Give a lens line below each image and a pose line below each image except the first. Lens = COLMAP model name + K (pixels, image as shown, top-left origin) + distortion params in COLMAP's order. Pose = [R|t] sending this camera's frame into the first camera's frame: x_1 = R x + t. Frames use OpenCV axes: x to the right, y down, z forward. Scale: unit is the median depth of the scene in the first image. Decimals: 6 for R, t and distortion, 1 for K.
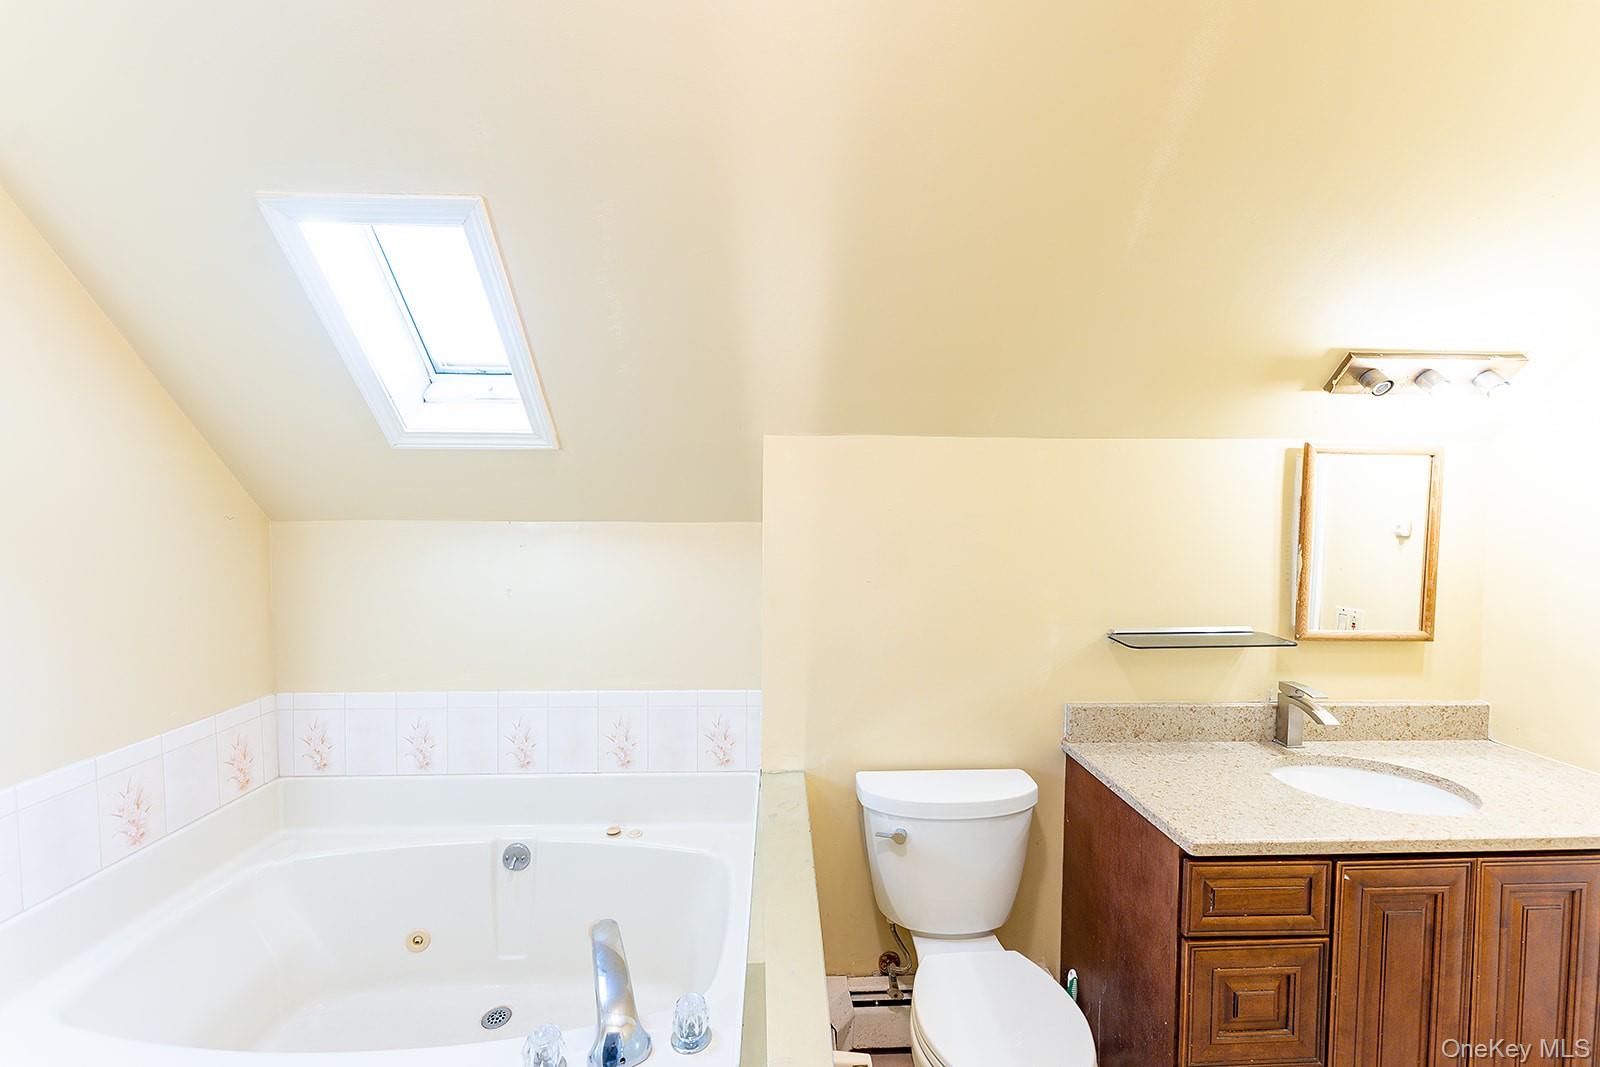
lens RADIAL K [[644.8, 0, 800.0], [0, 644.8, 533.5], [0, 0, 1]] dist [-0.001660, -0.000105]
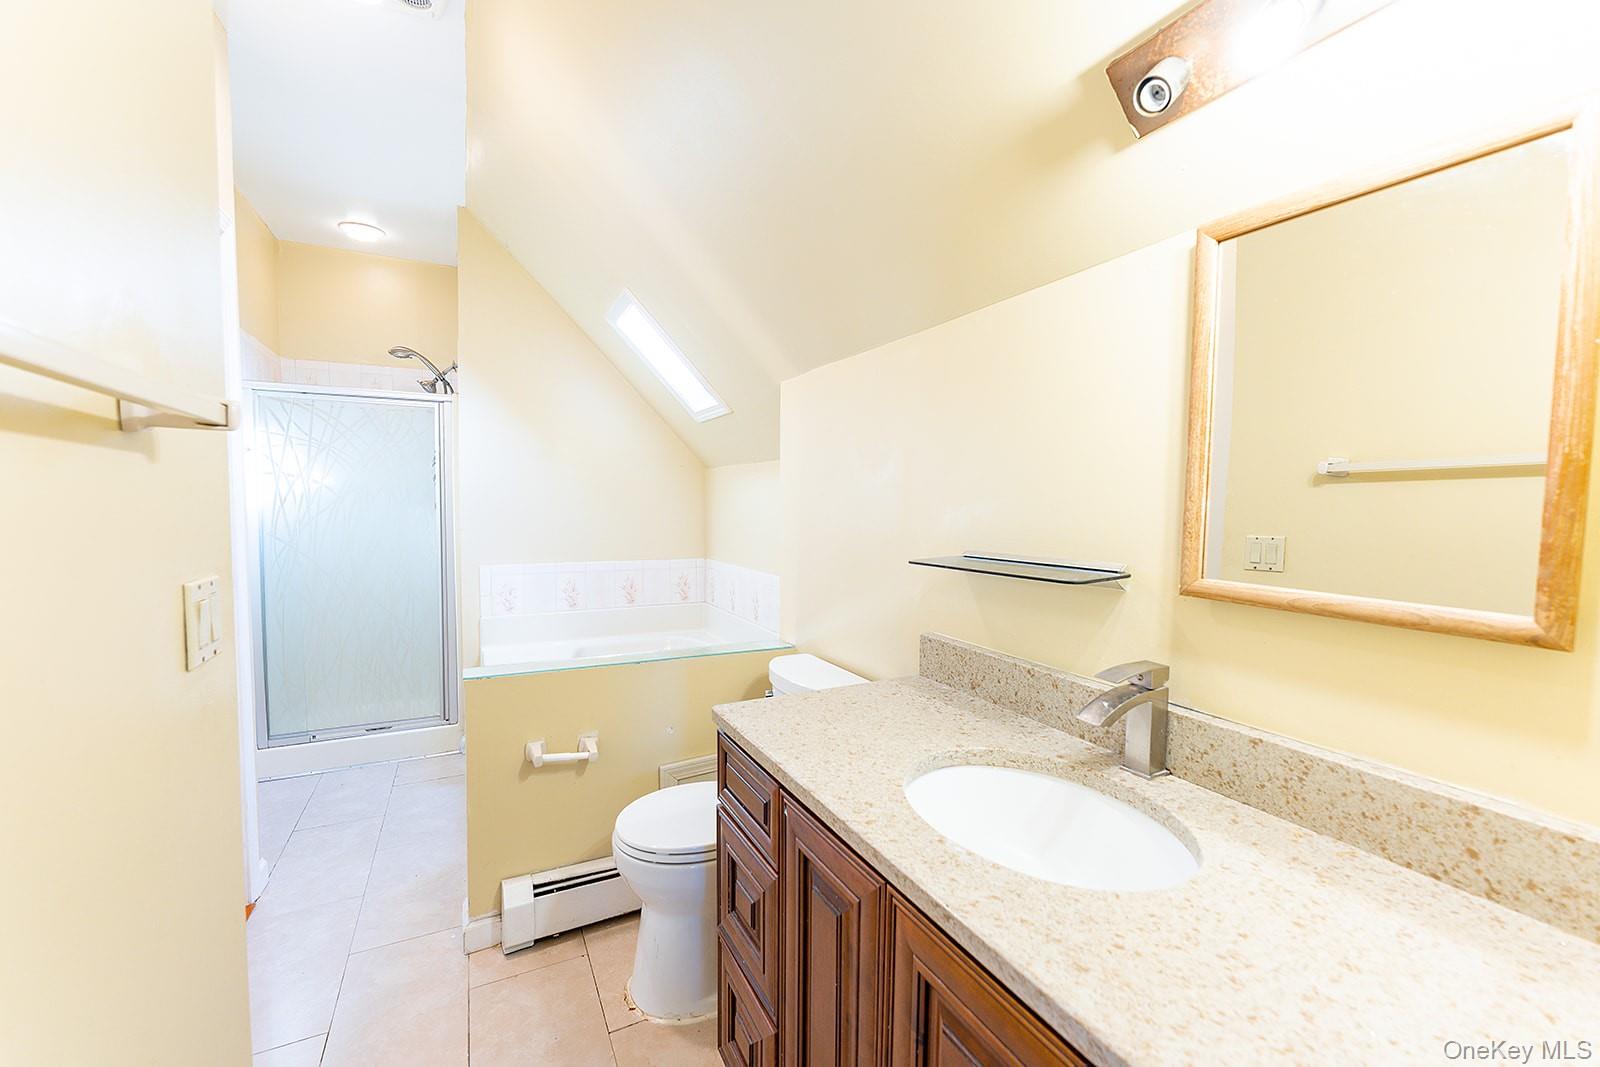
lens RADIAL K [[643.0, 0, 800.0], [0, 643.0, 533.5], [0, 0, 1]] dist [0.000396, -0.000071]
pose [[0.425616, 0.045946, -0.903737, 1.130258], [-0.032862, 0.998836, 0.035304, 0.104301], [0.904307, 0.014672, 0.426630, 0.468055]]
